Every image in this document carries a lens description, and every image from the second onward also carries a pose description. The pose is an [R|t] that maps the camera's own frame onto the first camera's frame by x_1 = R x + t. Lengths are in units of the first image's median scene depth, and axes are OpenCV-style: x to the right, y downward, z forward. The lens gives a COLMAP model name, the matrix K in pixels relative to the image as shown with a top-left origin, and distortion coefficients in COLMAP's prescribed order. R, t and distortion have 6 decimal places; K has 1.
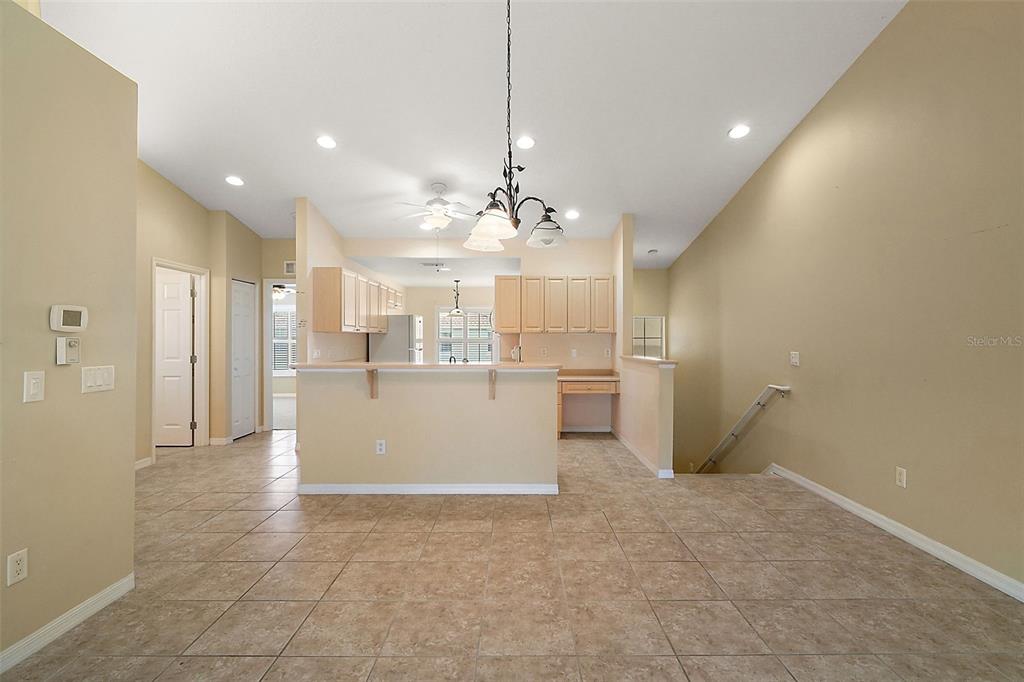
lens RADIAL K [[480.5, 0, 519.8], [0, 480.5, 341.1], [0, 0, 1]] dist [-0.007742, 0.002019]
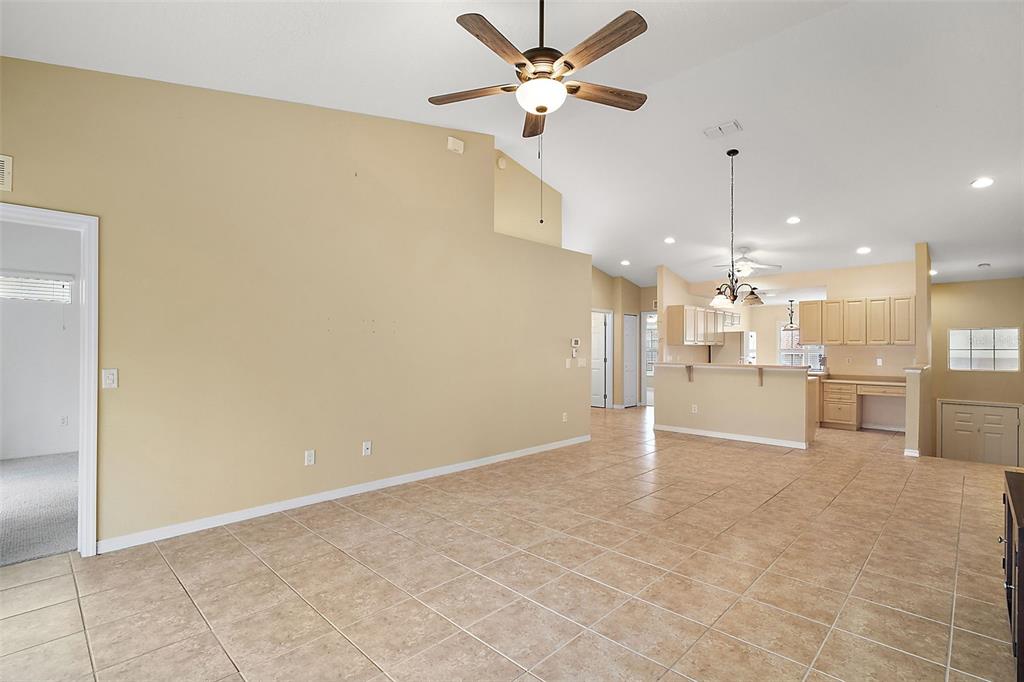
lens RADIAL K [[480.5, 0, 511.9], [0, 480.5, 341.0], [0, 0, 1]] dist [-0.007742, 0.002019]
pose [[0.712923, -0.007881, -0.701198, 0.343365], [-0.006733, 0.999814, -0.018082, 0.000764], [0.701210, 0.017612, 0.712738, -0.548118]]
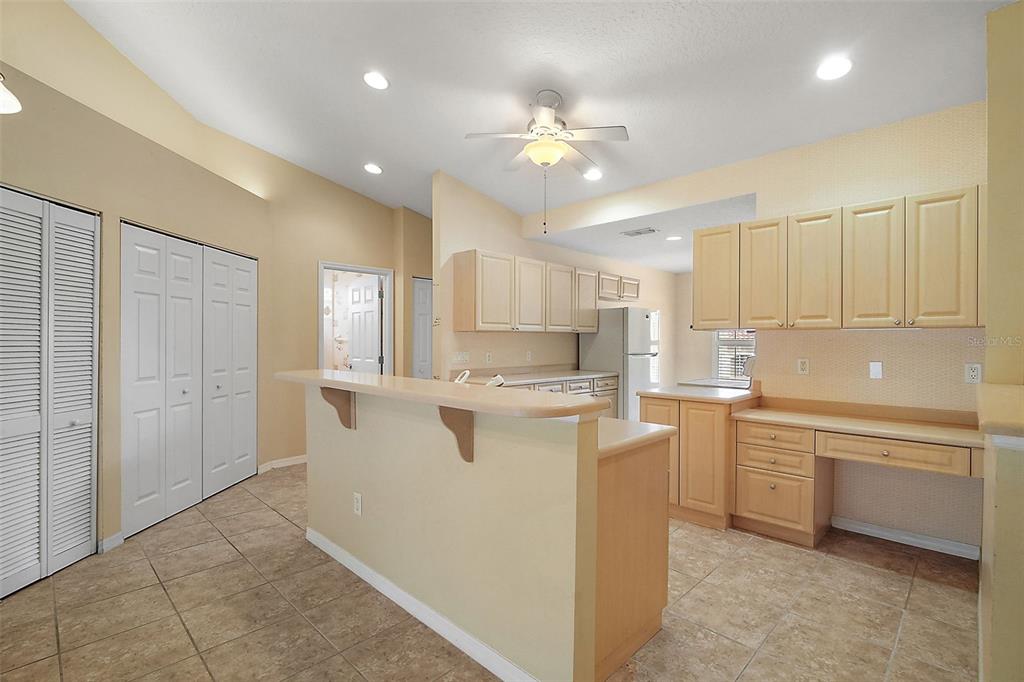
lens RADIAL K [[480.5, 0, 512.7], [0, 480.5, 340.9], [0, 0, 1]] dist [-0.007742, 0.002019]
pose [[0.703289, 0.002360, -0.710900, 0.229249], [-0.006842, 0.999971, -0.003450, -0.000494], [0.710871, 0.007290, 0.703284, 0.486535]]
